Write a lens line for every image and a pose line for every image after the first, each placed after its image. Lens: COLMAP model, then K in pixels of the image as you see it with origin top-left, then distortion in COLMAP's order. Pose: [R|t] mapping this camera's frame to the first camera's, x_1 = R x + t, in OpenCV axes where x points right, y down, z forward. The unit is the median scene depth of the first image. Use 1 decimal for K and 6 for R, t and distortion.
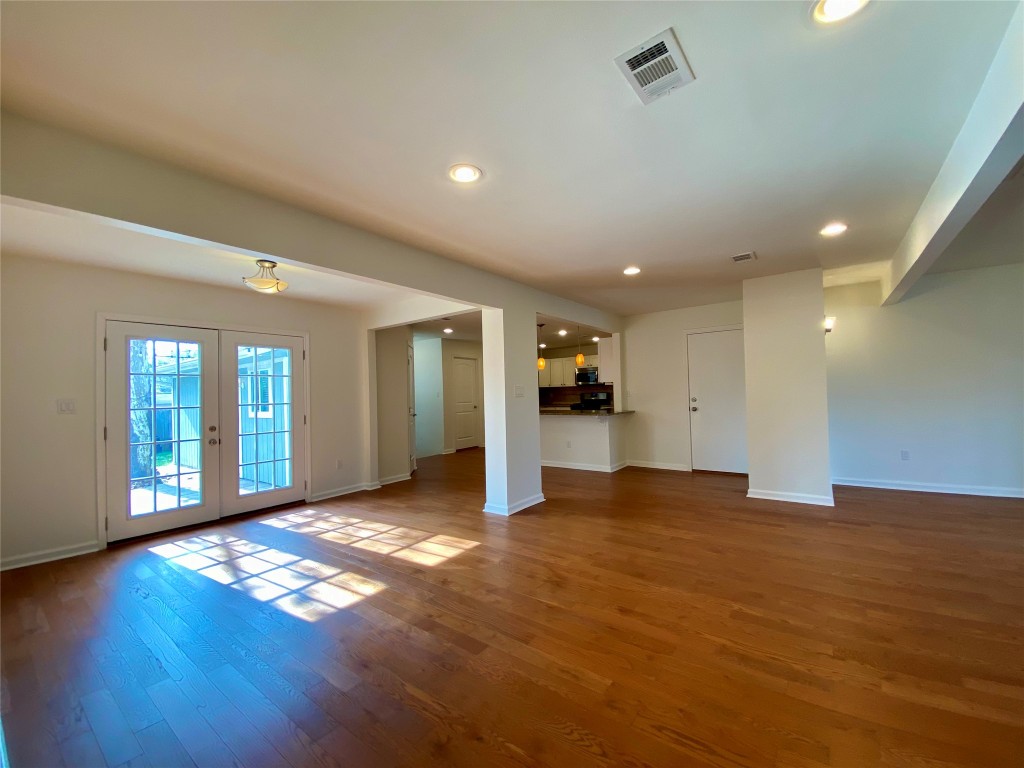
lens RADIAL K [[413.2, 0, 512.0], [0, 413.2, 384.0], [0, 0, 1]] dist [0.017774, -0.018134]
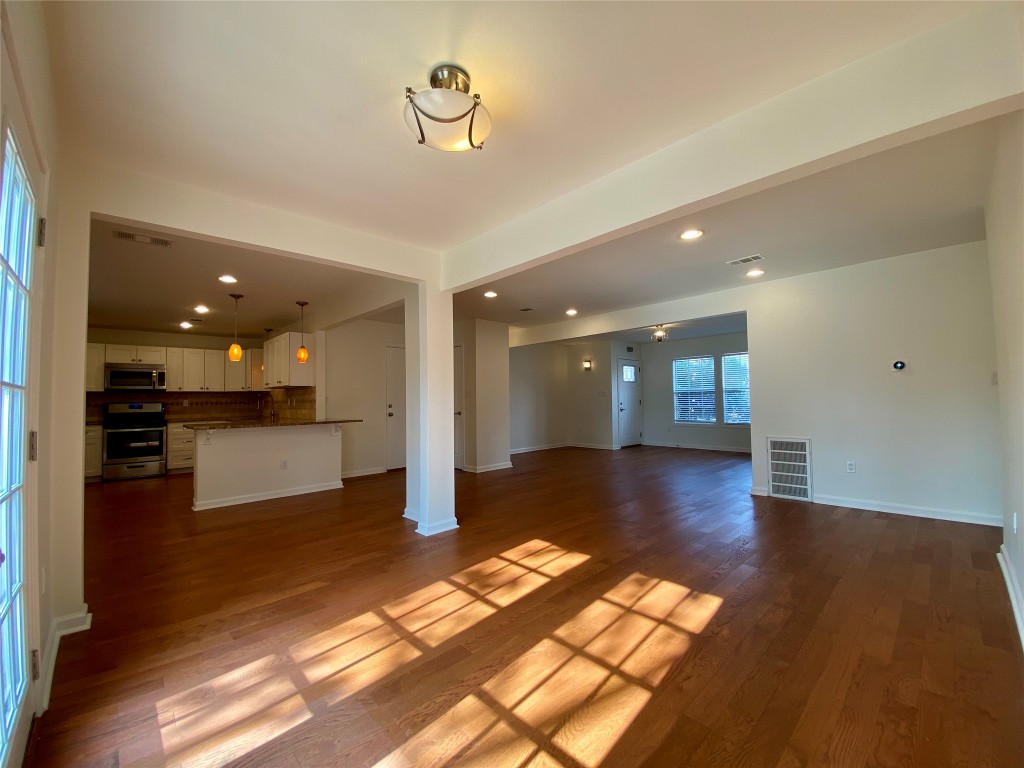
lens RADIAL K [[413.2, 0, 512.0], [0, 413.2, 384.0], [0, 0, 1]] dist [0.017774, -0.018134]
pose [[0.167326, 0.065487, 0.983724, -0.855615], [-0.010286, 0.997853, -0.064678, 0.068053], [-0.985848, 0.000703, 0.167640, 0.717341]]
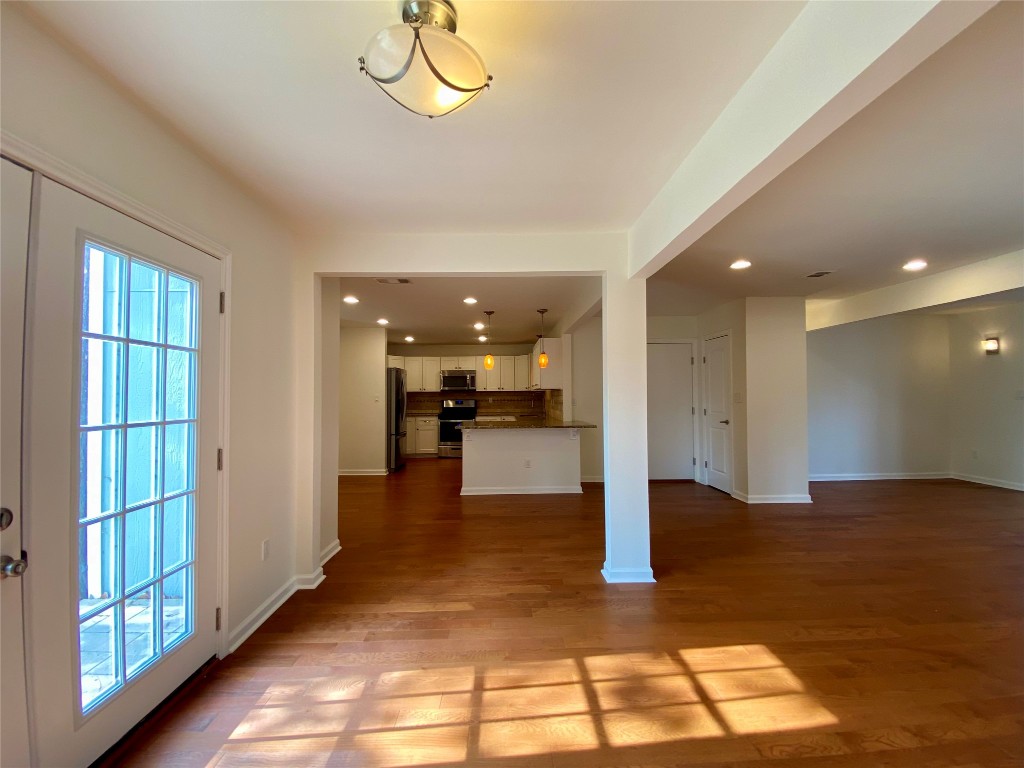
lens RADIAL K [[418.3, 0, 510.1], [0, 418.3, 384.0], [0, 0, 1]] dist [0.013429, -0.017549]
pose [[0.789962, 0.038023, 0.611976, -0.620238], [-0.029411, 0.999276, -0.024121, 0.015296], [-0.612450, 0.001056, 0.790508, 0.579224]]
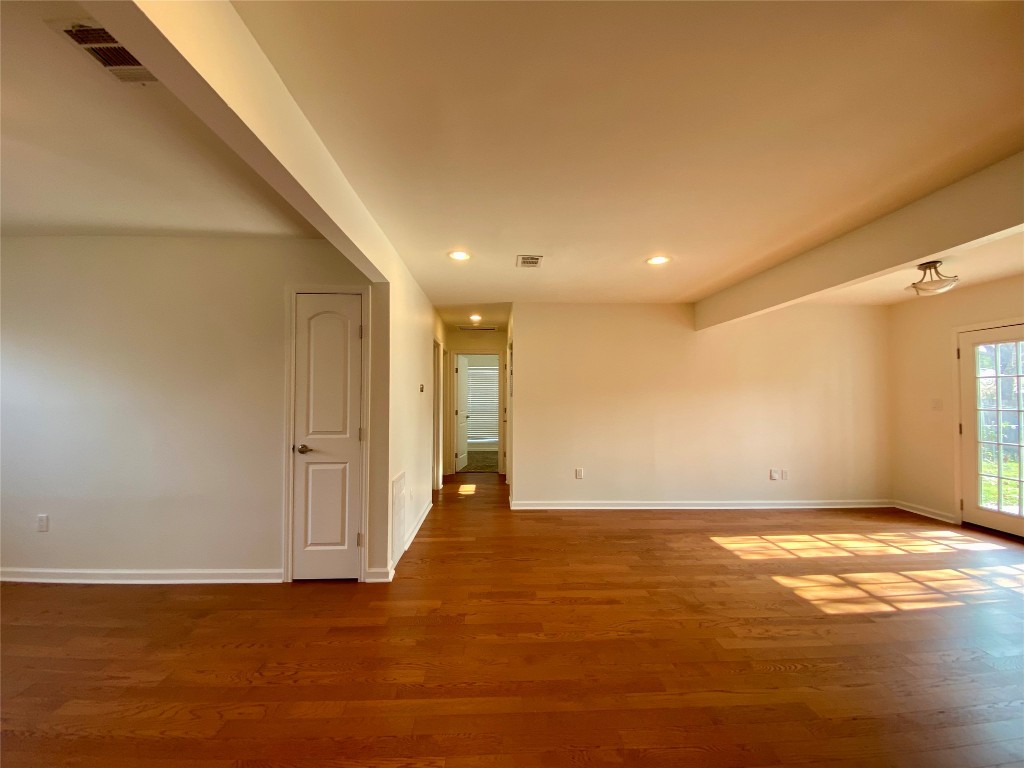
lens RADIAL K [[418.3, 0, 510.1], [0, 418.3, 384.0], [0, 0, 1]] dist [0.013429, -0.017549]
pose [[-0.775971, 0.006429, -0.630736, 0.661535], [0.033092, 0.998986, -0.030530, -0.013292], [0.629900, -0.044563, -0.775397, 0.948975]]
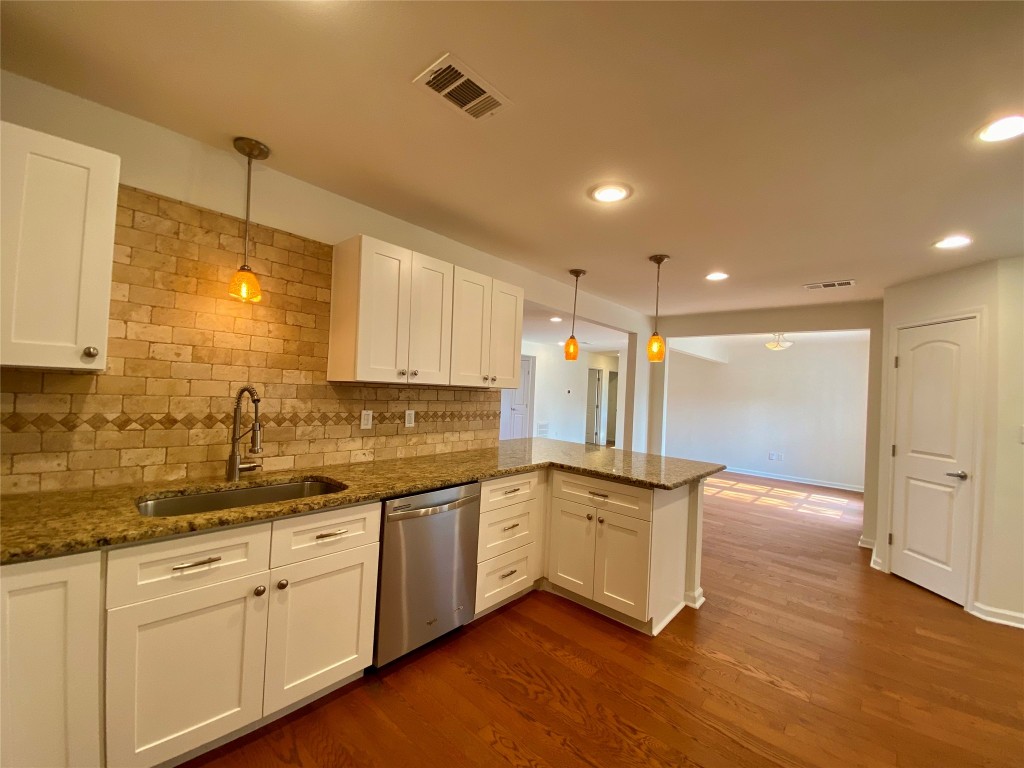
lens RADIAL K [[406.4, 0, 513.7], [0, 406.4, 389.6], [0, 0, 1]] dist [0.040342, -0.038869]
pose [[-0.996042, -0.019171, 0.086789, 0.299002], [-0.021456, 0.999445, -0.025474, 0.012305], [-0.086253, -0.027236, -0.995901, 2.367904]]
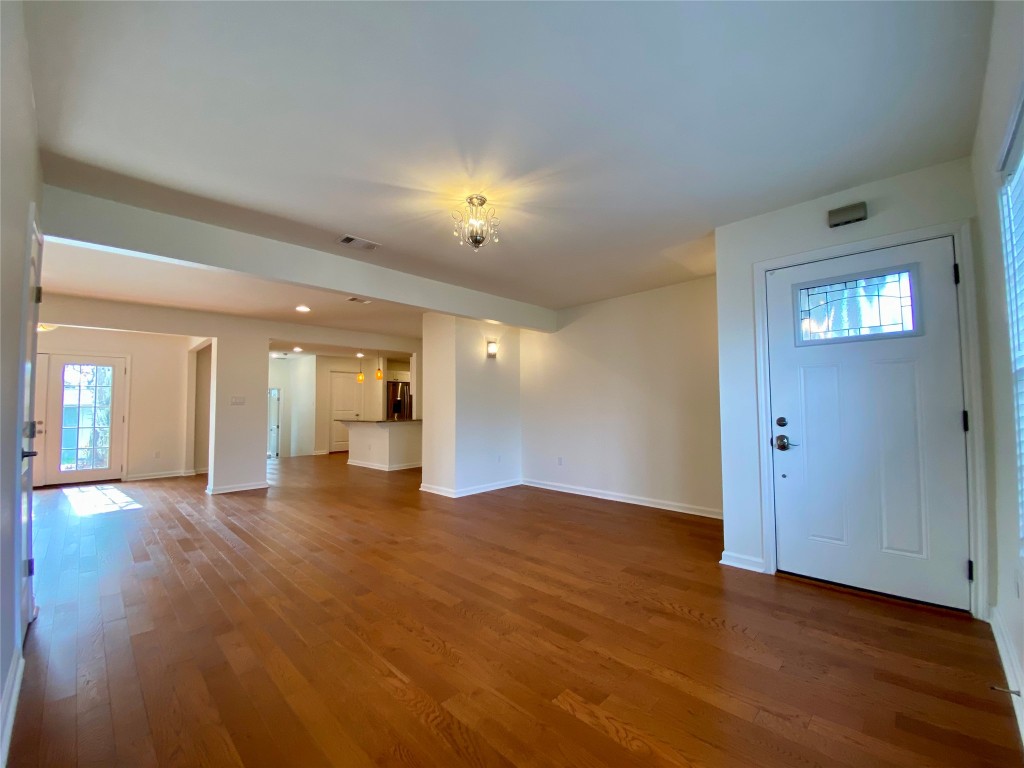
lens RADIAL K [[418.3, 0, 510.1], [0, 418.3, 384.0], [0, 0, 1]] dist [0.013429, -0.017549]
pose [[0.990629, 0.010735, -0.136161, 1.081606], [-0.014428, 0.999554, -0.026162, -0.011978], [0.135819, 0.027881, 0.990341, -0.201415]]
